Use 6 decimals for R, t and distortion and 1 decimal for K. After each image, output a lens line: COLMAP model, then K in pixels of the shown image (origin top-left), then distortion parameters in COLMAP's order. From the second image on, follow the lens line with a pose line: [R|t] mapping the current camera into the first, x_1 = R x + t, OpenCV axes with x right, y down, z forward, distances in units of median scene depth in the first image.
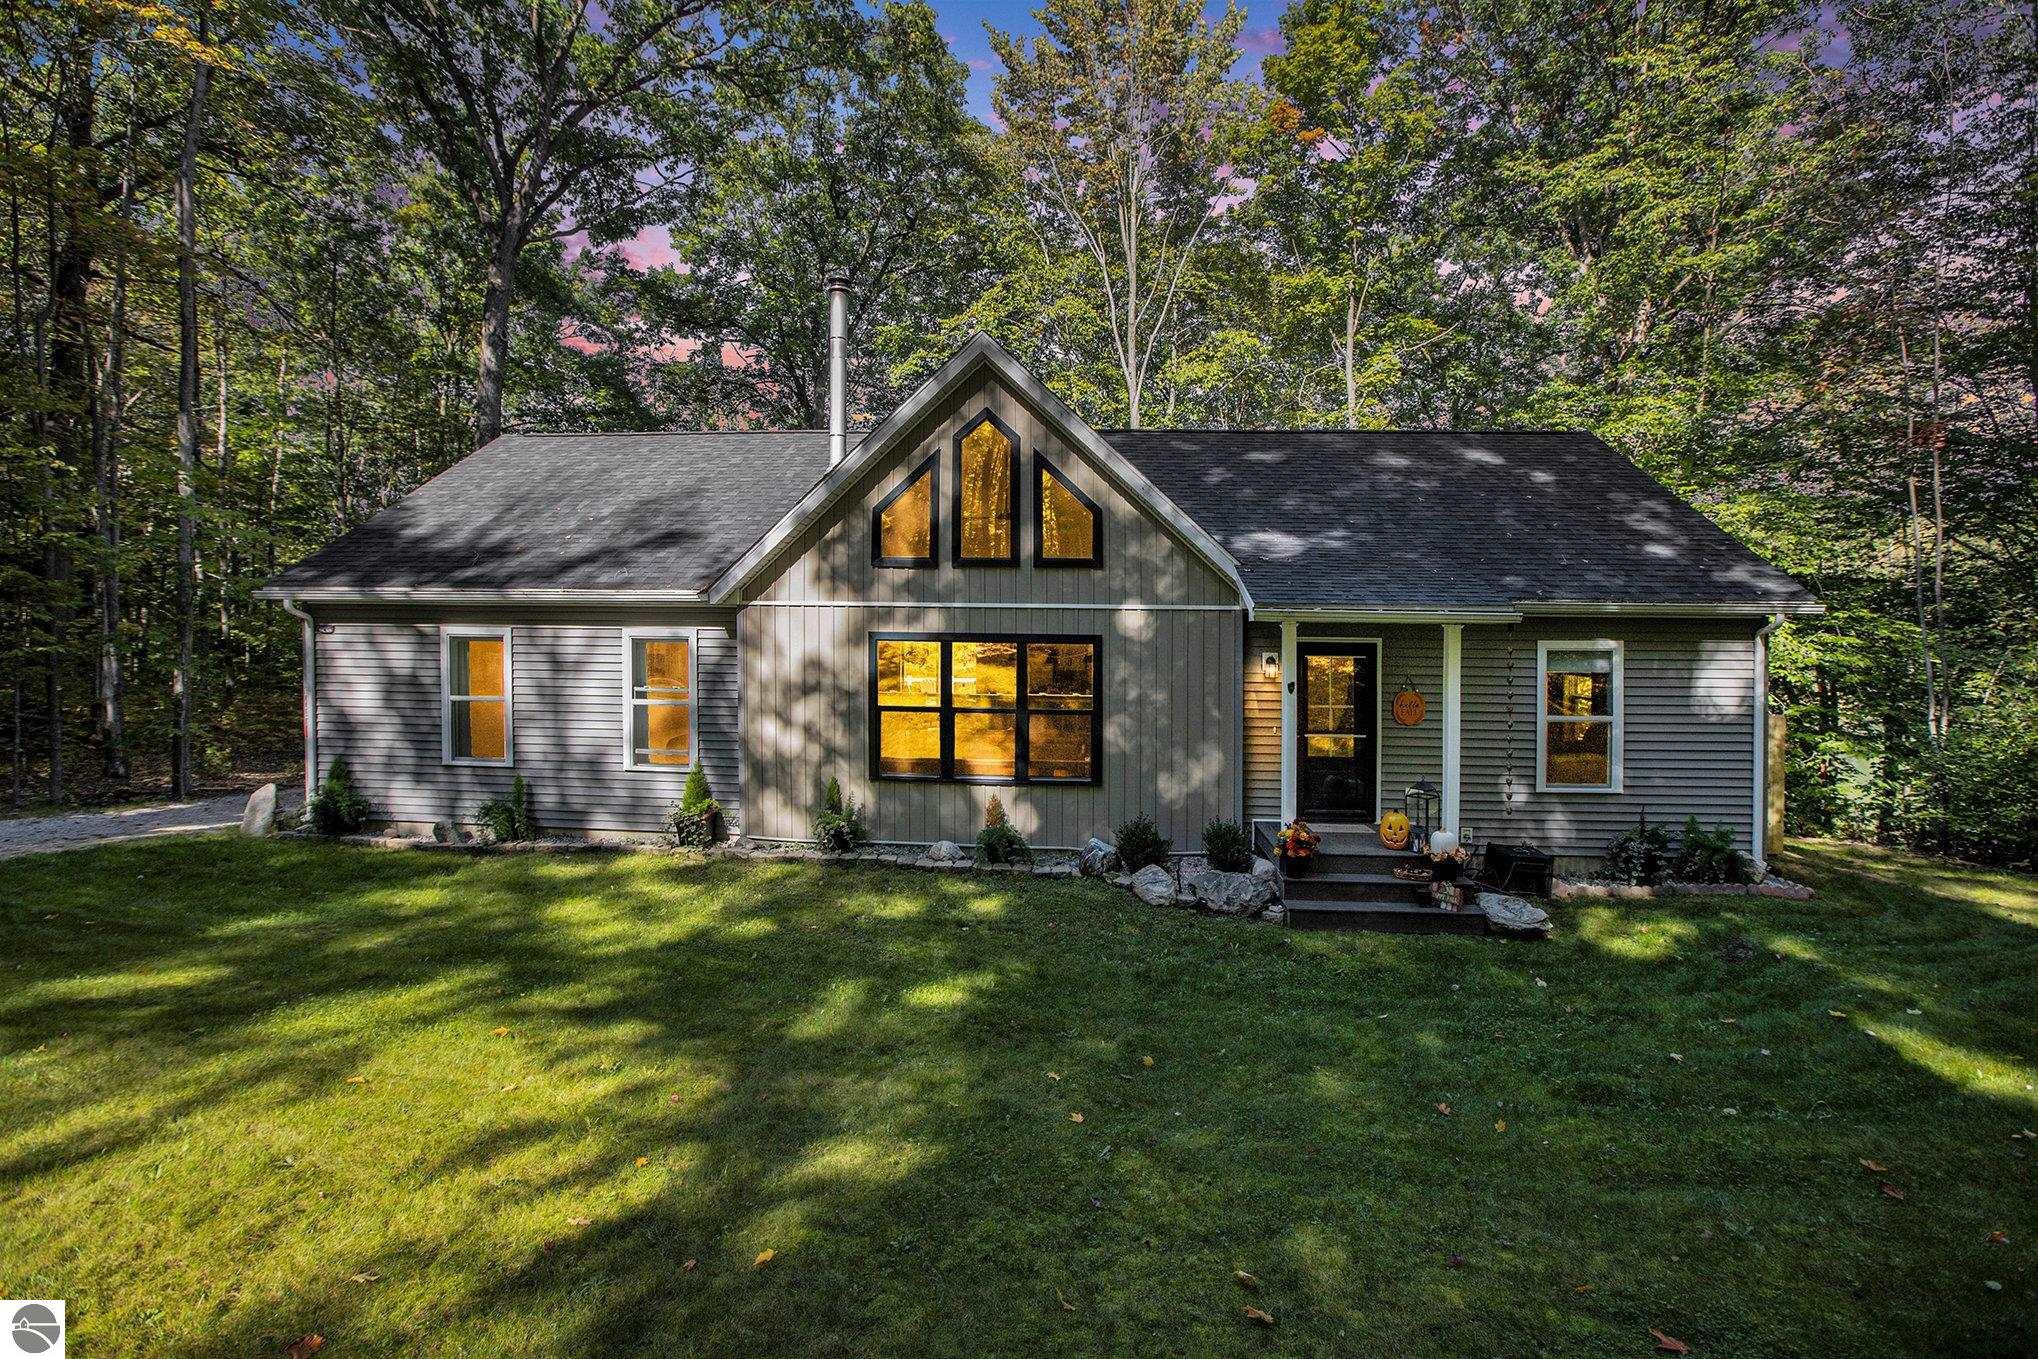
lens RADIAL K [[939.3, 0, 1019.8], [0, 939.3, 675.5], [0, 0, 1]] dist [0.019912, 0.000142]
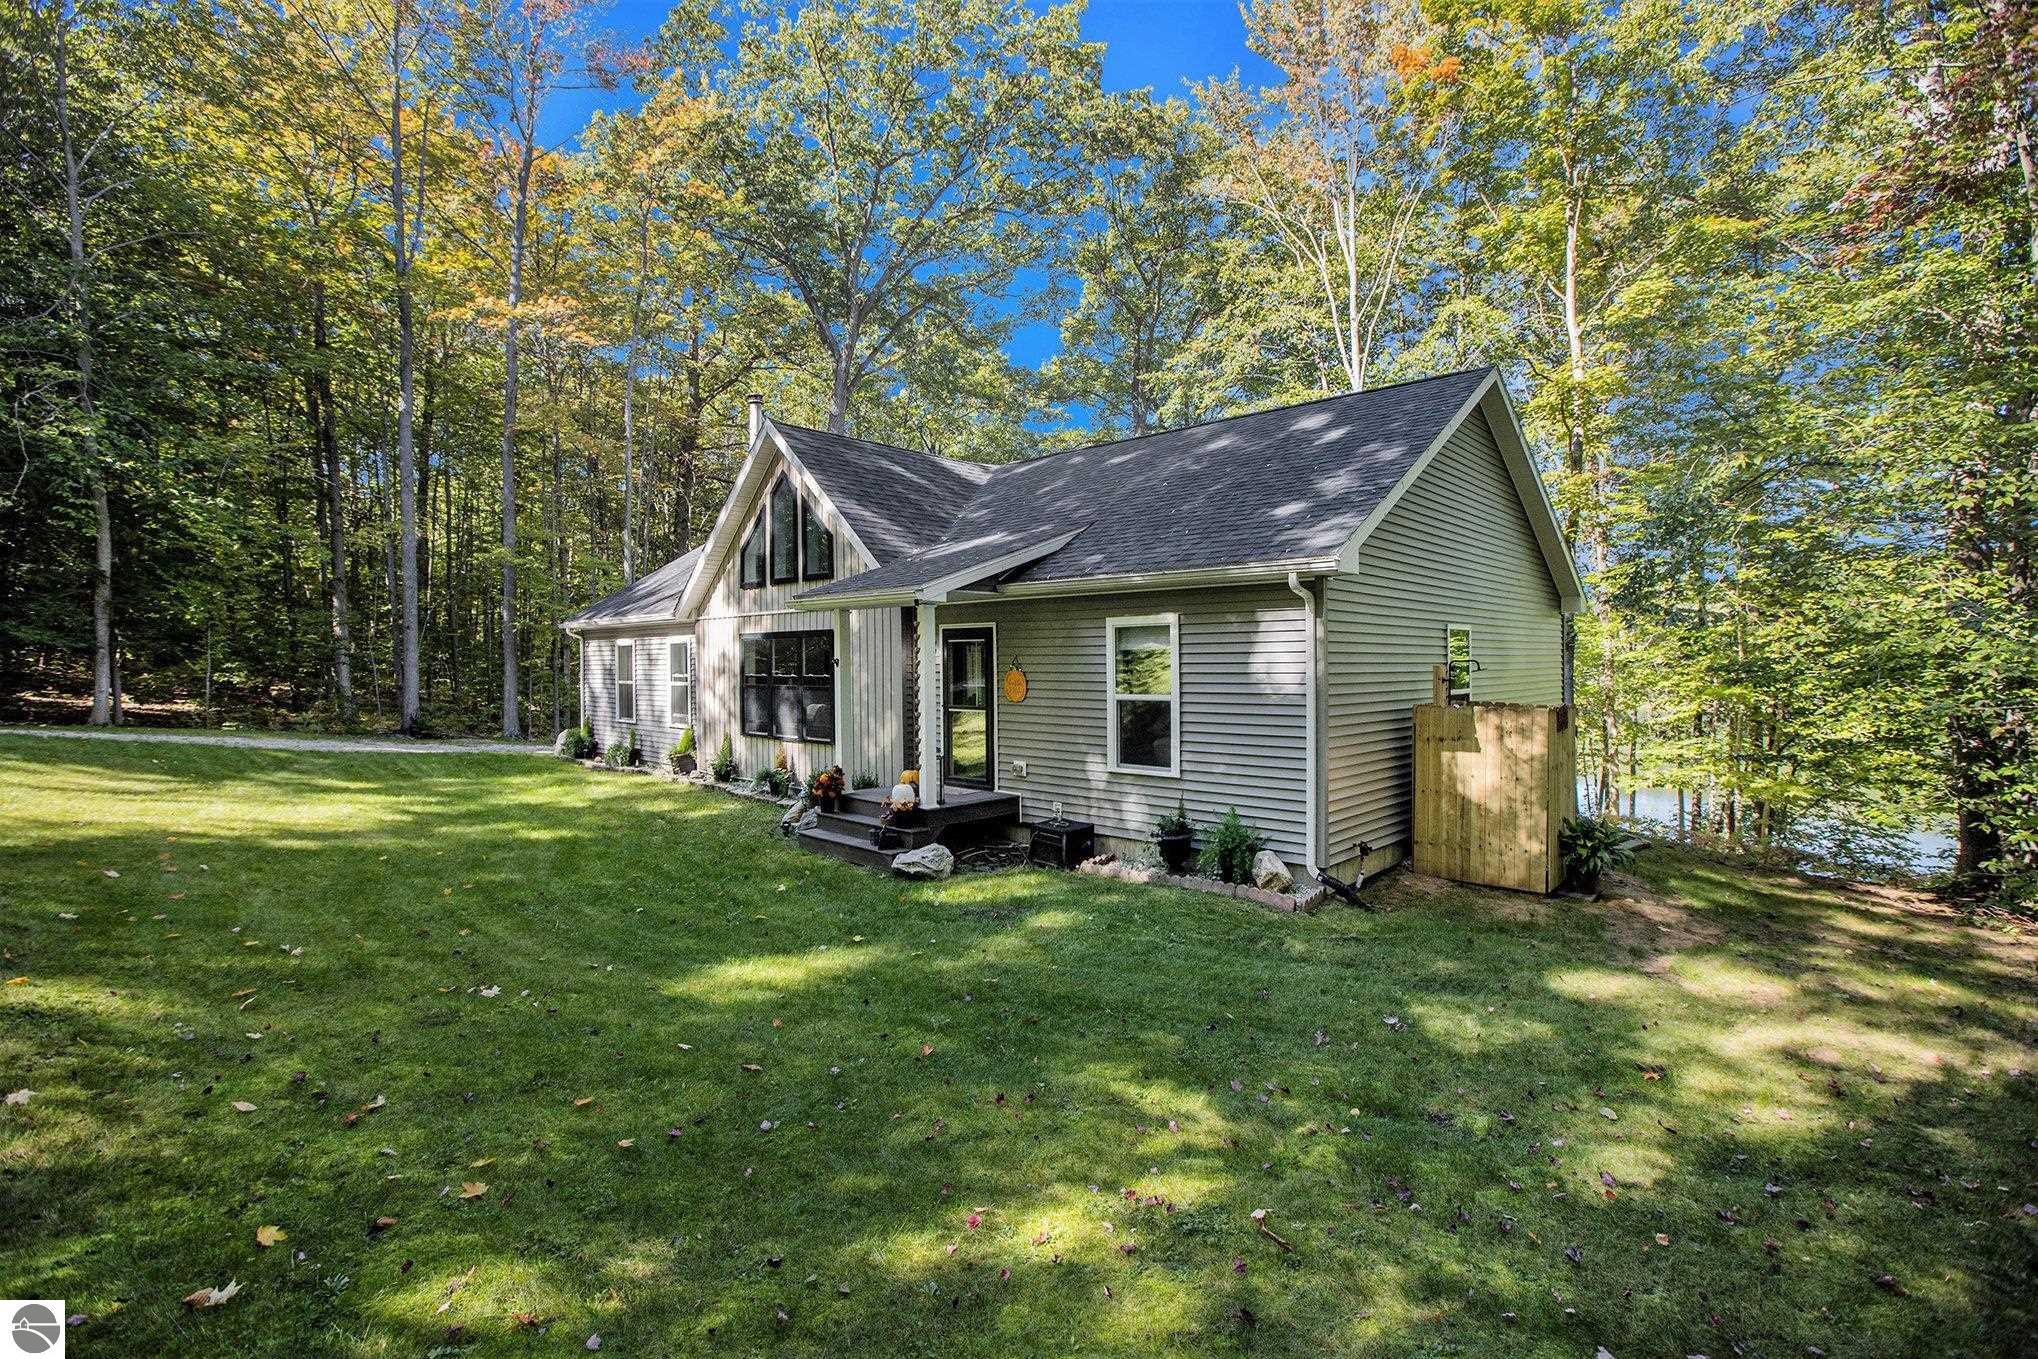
lens RADIAL K [[899.2, 0, 1019.9], [0, 899.2, 680.7], [0, 0, 1]] dist [-0.023507, -0.000149]
pose [[0.774401, -0.002196, -0.632692, 1.064059], [-0.013218, 0.999720, -0.019648, 0.048074], [0.632557, 0.023578, 0.774155, 0.213401]]
